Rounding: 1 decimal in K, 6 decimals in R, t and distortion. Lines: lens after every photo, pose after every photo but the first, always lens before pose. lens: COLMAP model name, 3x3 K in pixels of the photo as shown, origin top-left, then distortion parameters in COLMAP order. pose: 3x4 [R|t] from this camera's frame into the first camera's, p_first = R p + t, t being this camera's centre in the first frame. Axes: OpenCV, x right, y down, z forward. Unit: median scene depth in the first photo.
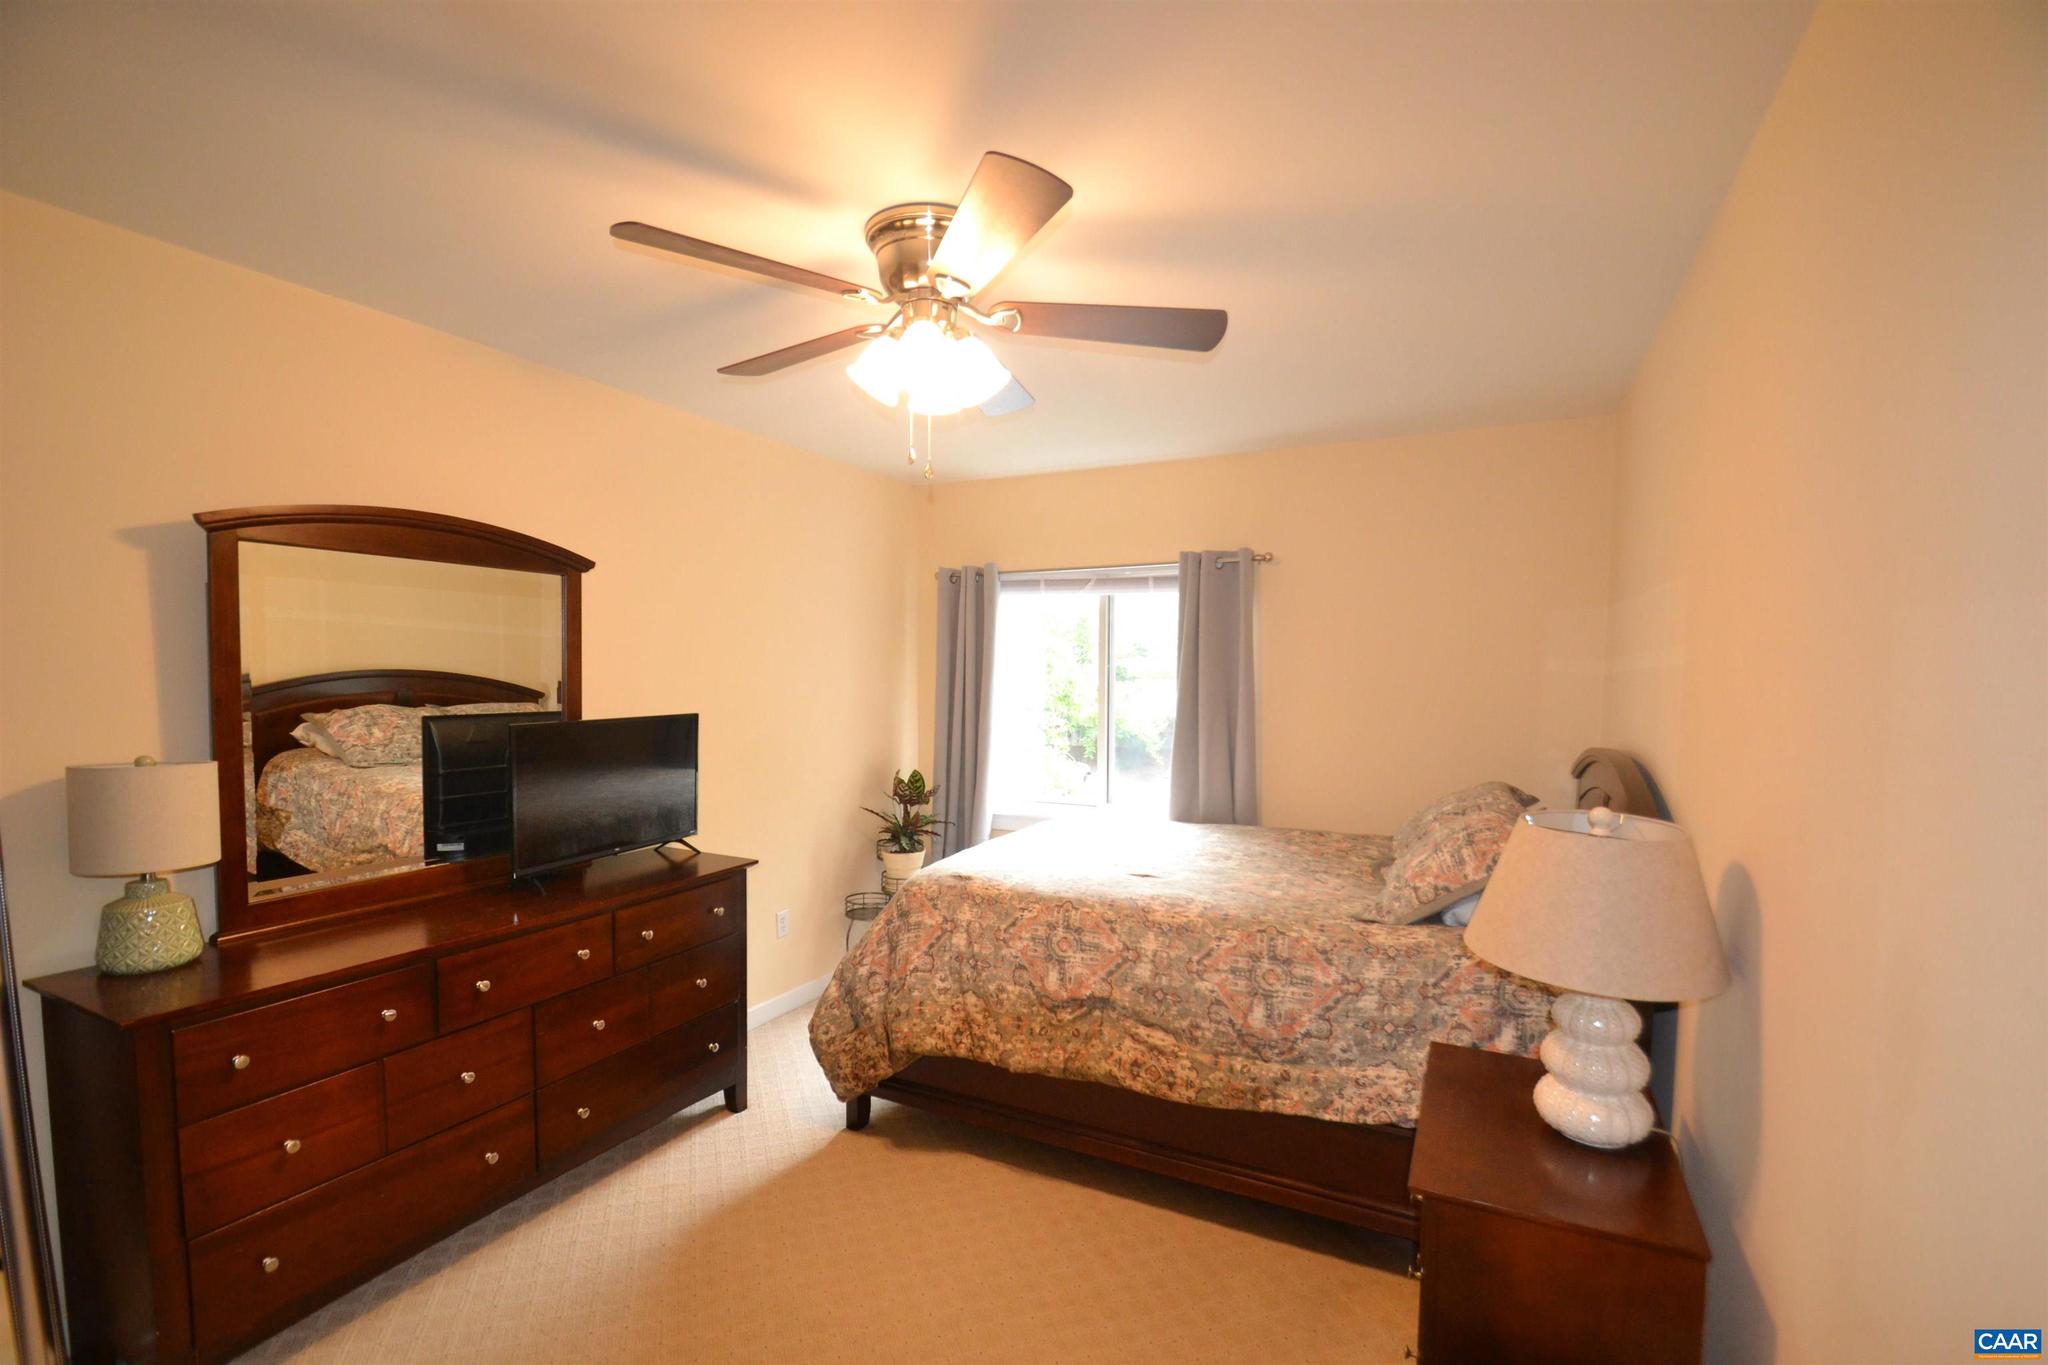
lens RADIAL K [[916.6, 0, 1022.5], [0, 916.6, 690.3], [0, 0, 1]] dist [0.003775, -0.010652]
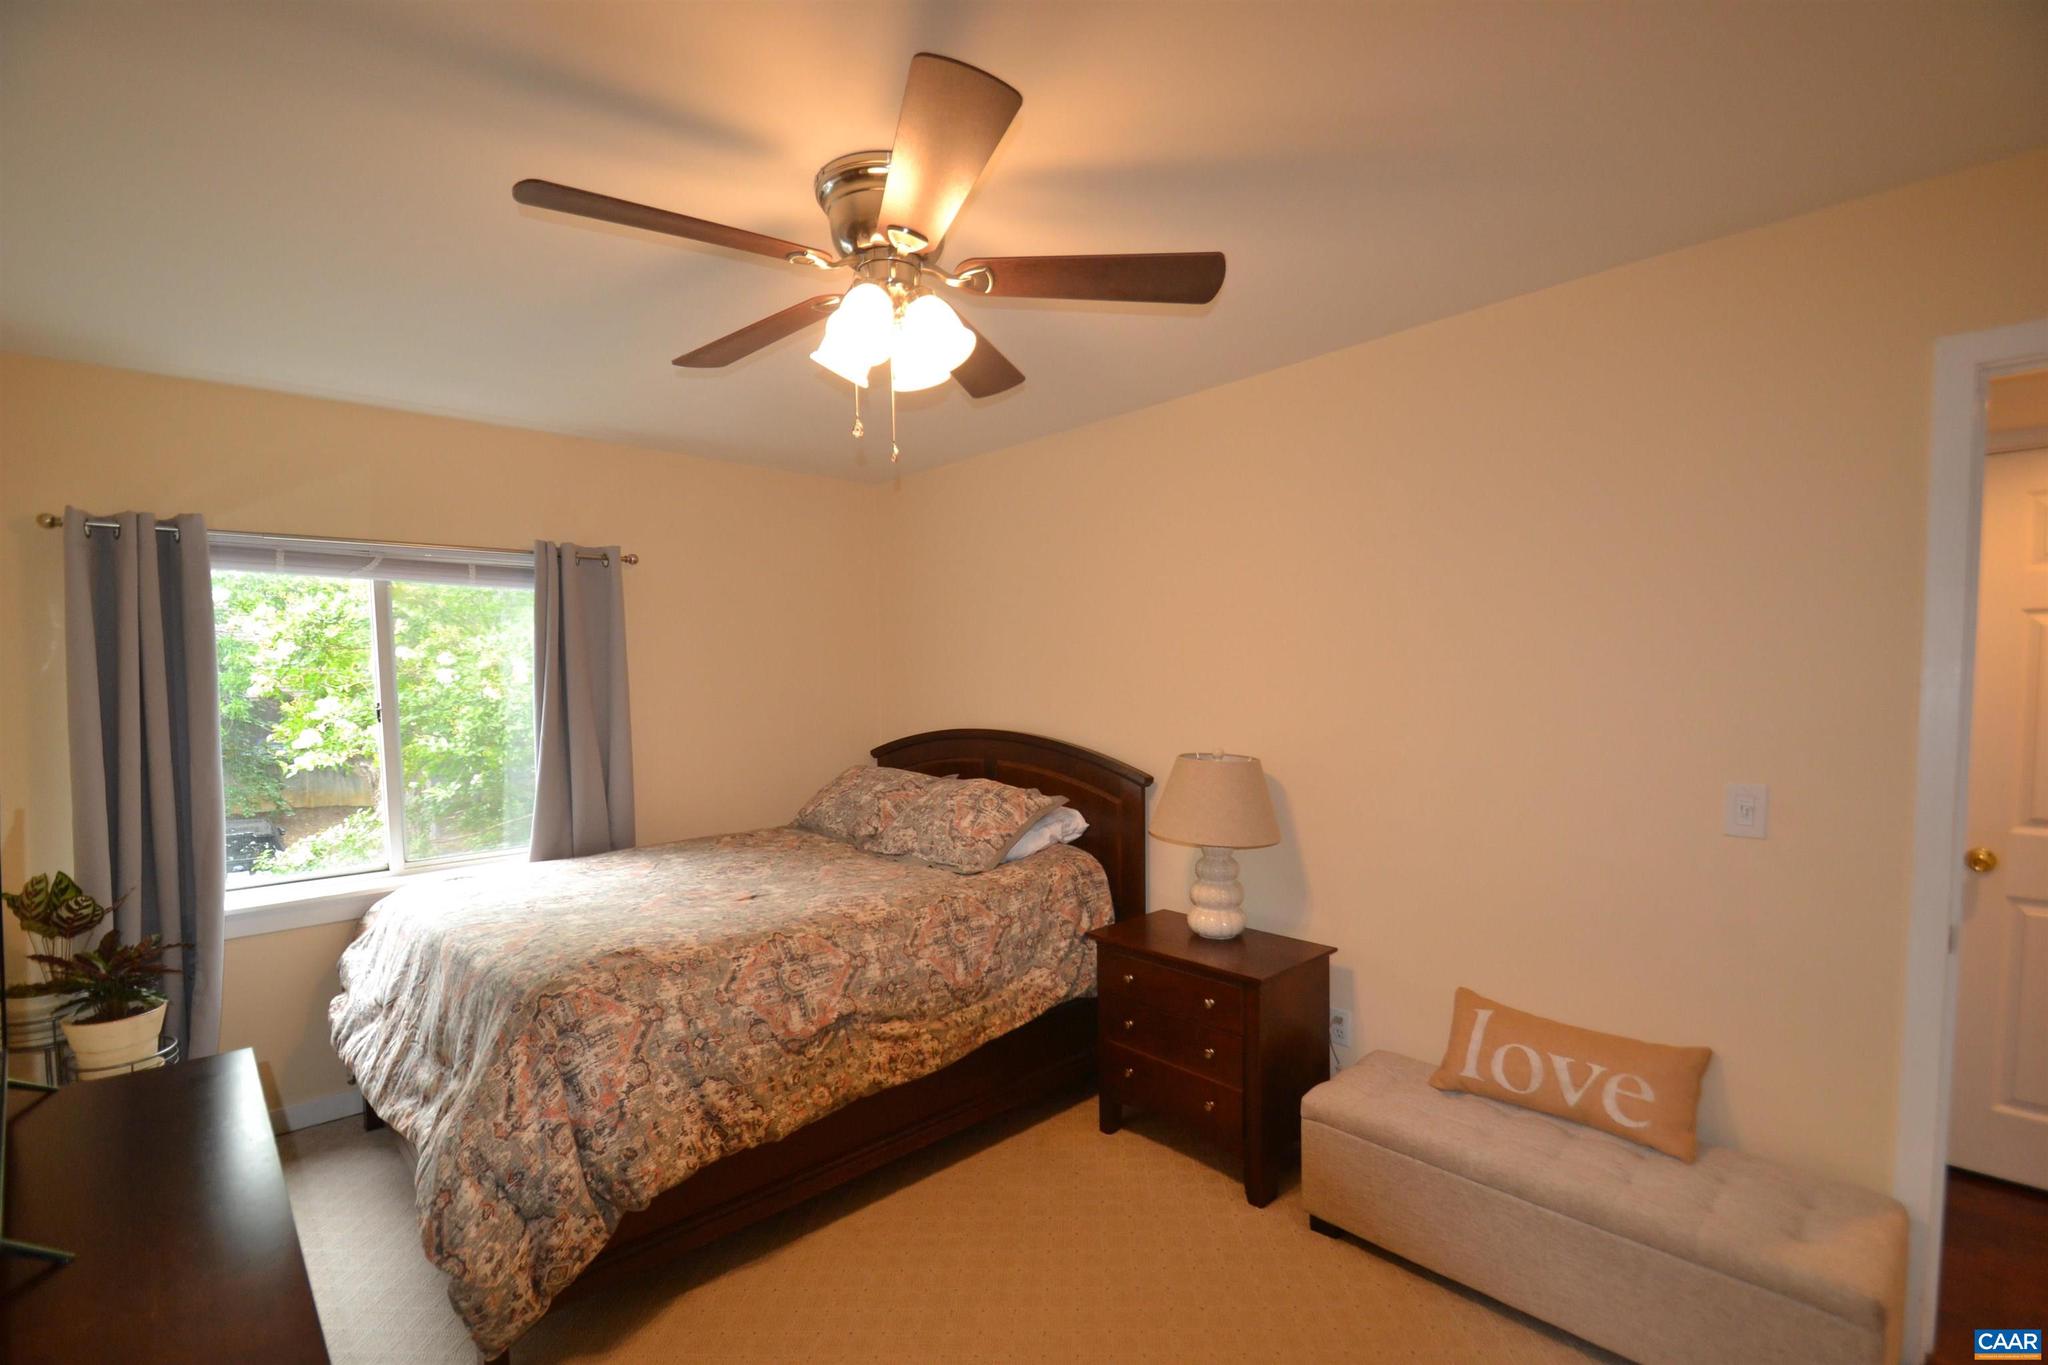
lens RADIAL K [[916.6, 0, 1018.6], [0, 916.6, 676.6], [0, 0, 1]] dist [0.003775, -0.010652]
pose [[0.335165, -0.006542, 0.942137, -0.764460], [0.033779, 0.999416, -0.005077, -0.011241], [-0.941554, 0.033527, 0.335190, 0.489677]]
